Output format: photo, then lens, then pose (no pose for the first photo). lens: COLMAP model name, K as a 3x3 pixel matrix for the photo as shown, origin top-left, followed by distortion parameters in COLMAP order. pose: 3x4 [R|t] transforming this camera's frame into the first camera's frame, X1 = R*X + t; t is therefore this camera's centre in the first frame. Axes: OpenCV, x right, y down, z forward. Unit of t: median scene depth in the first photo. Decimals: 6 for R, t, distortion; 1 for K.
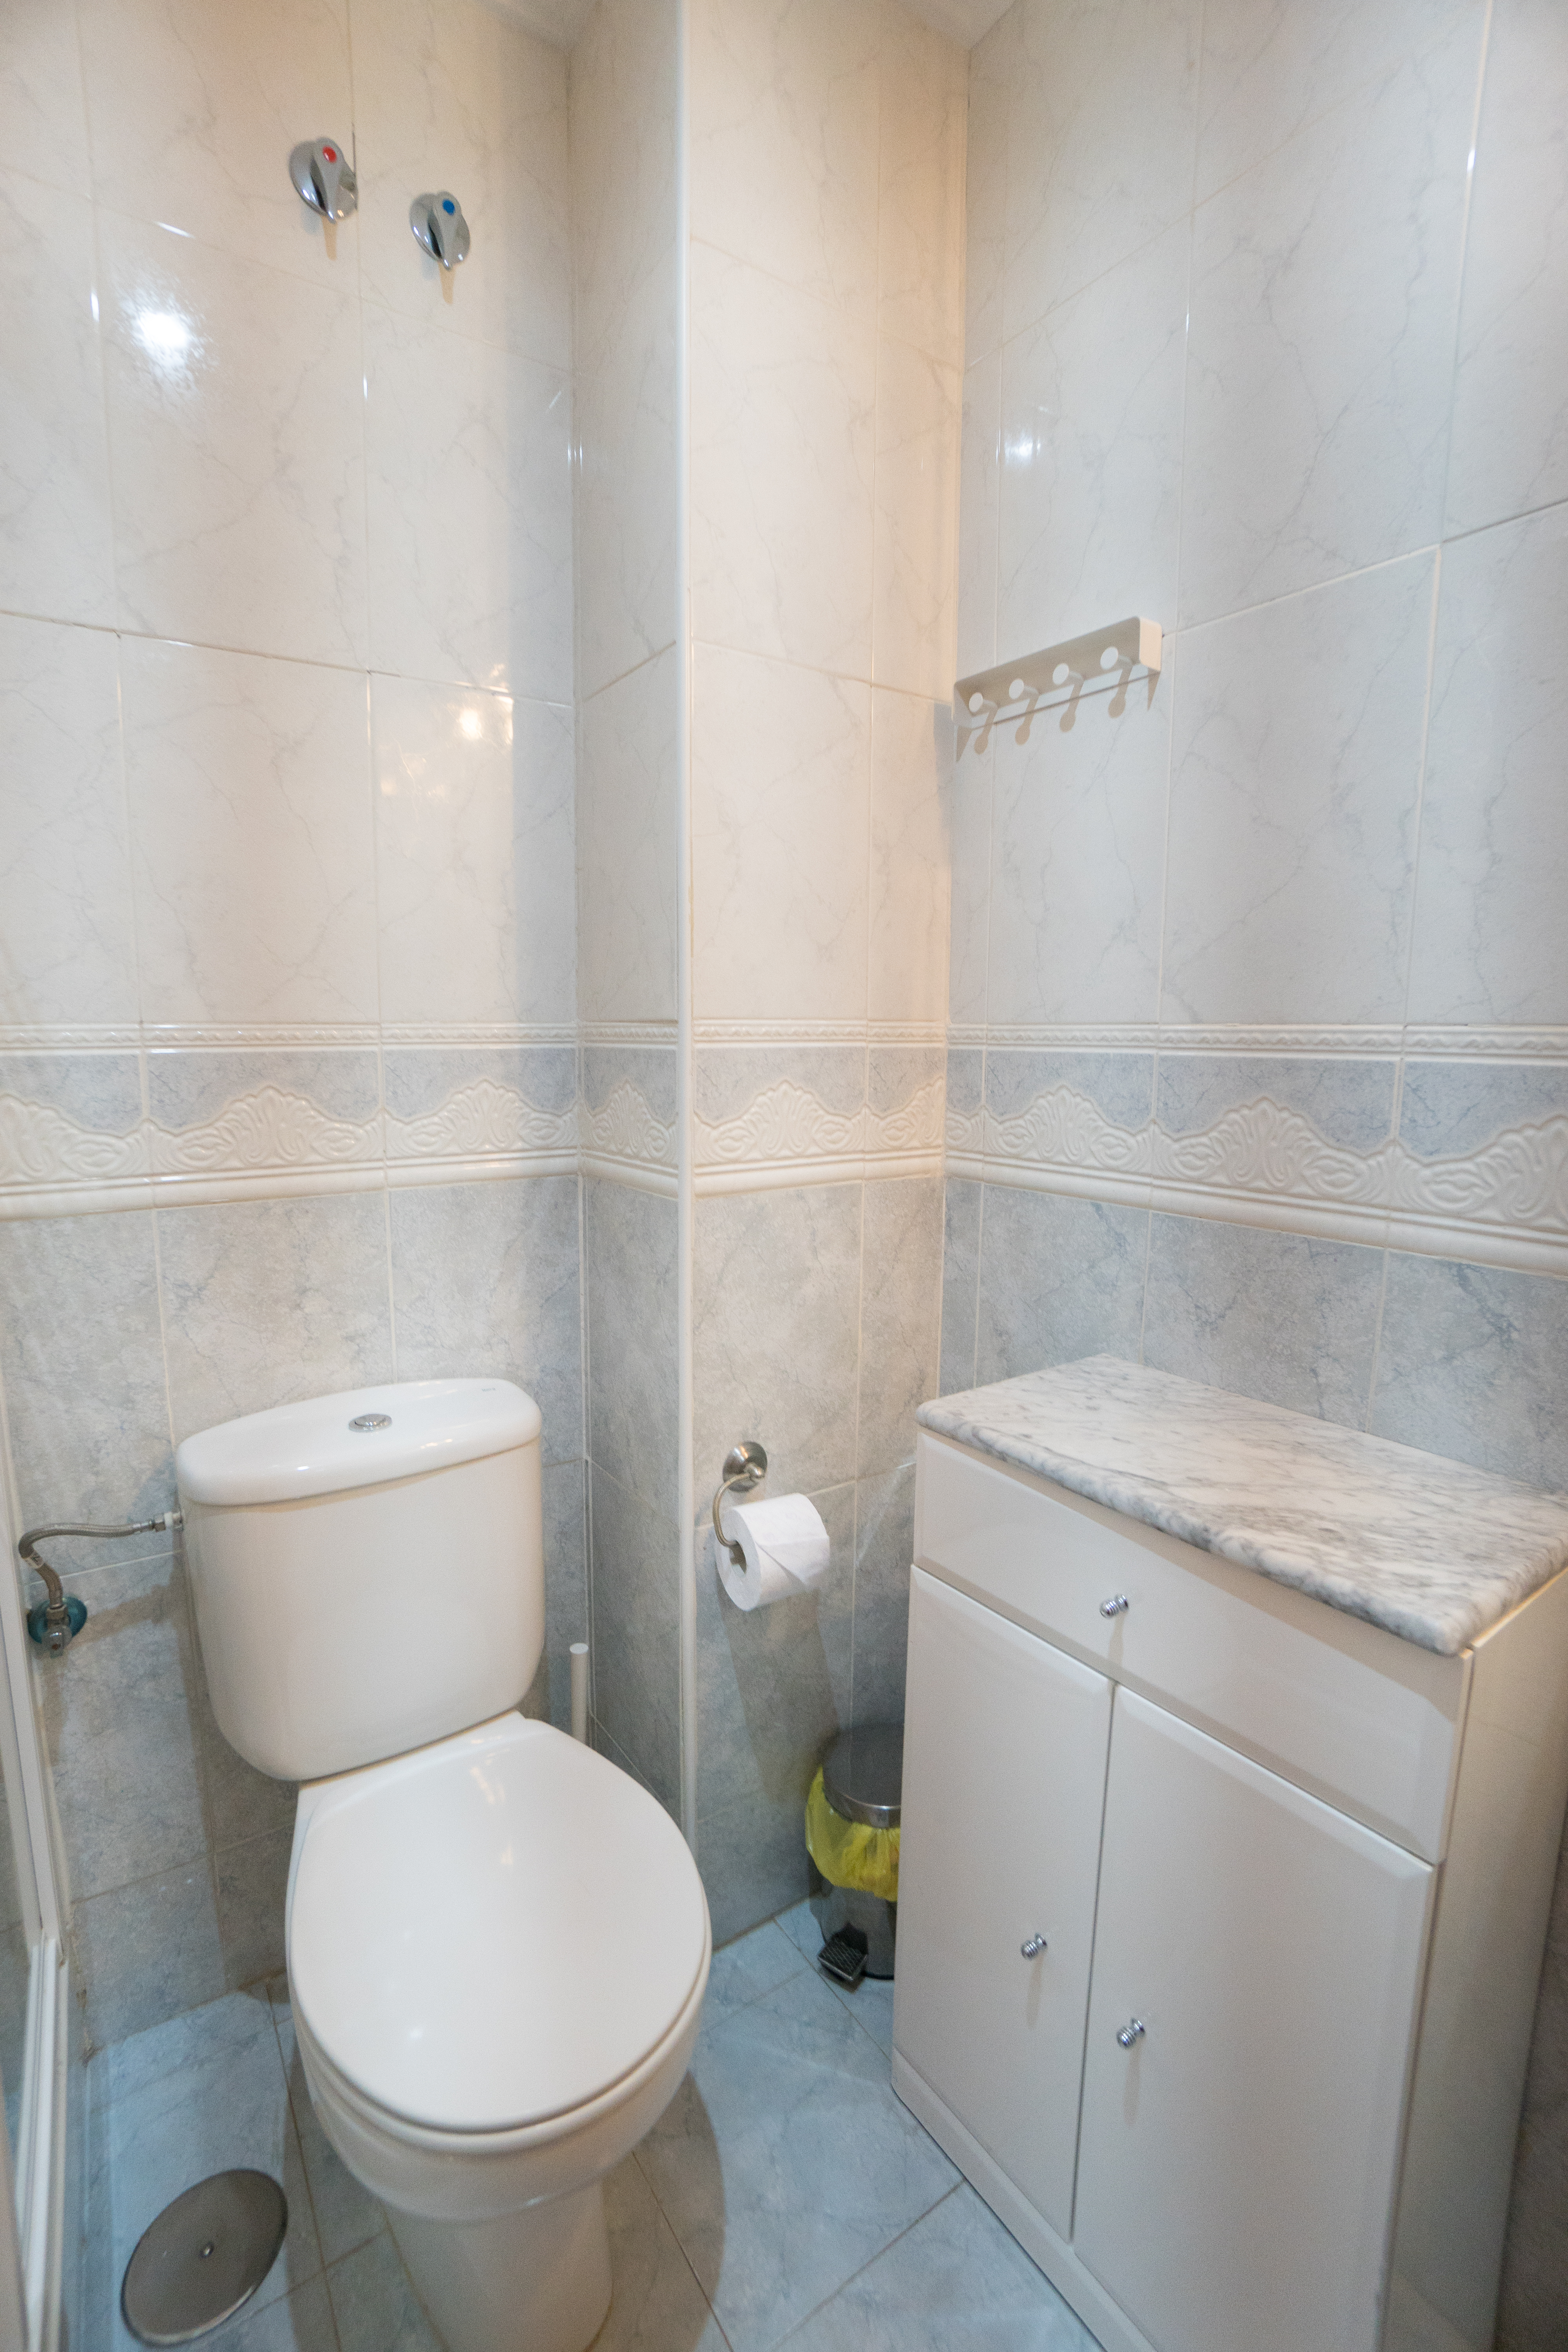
lens RADIAL K [[1030.2, 0, 776.1], [0, 1030.2, 1184.3], [0, 0, 1]] dist [-0.068580, 0.024806]
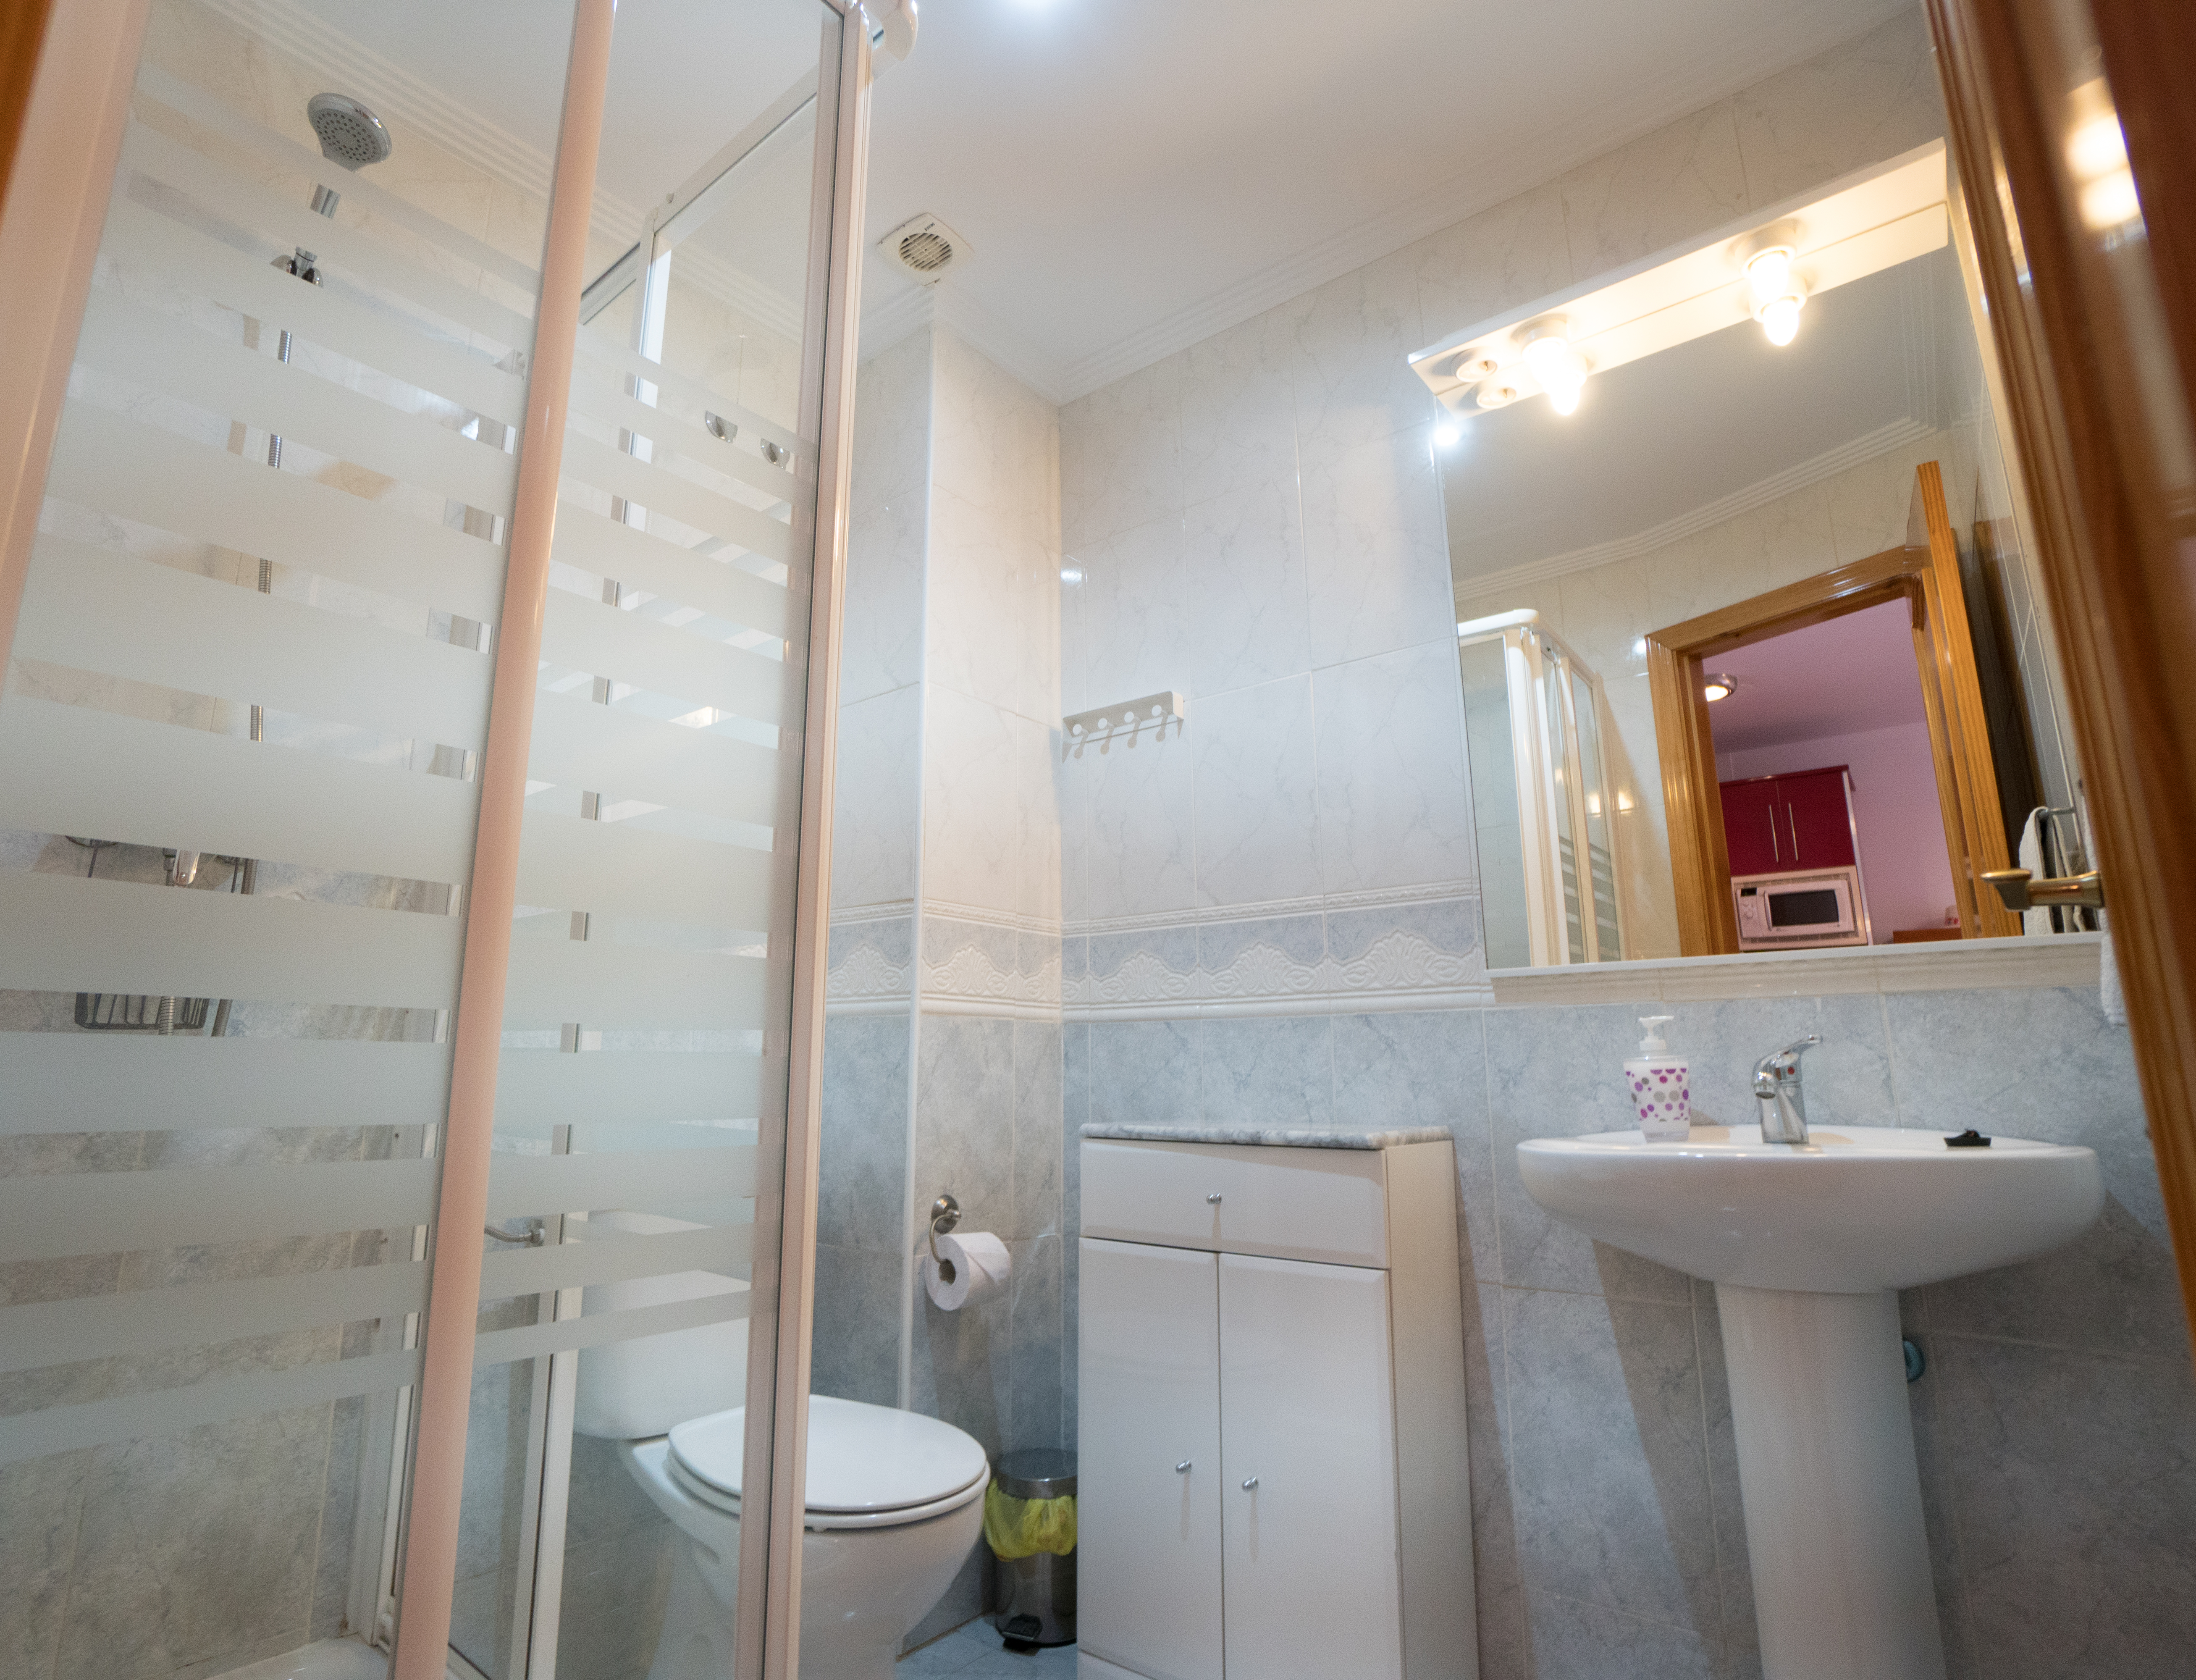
lens RADIAL K [[1102.3, 0, 1036.5], [0, 1102.3, 837.1], [0, 0, 1]] dist [-0.078261, 0.000338]
pose [[0.965860, 0.050157, 0.254161, -0.324278], [0.040940, 0.939198, -0.340926, 0.314617], [-0.255807, 0.339693, 0.905081, -0.580664]]
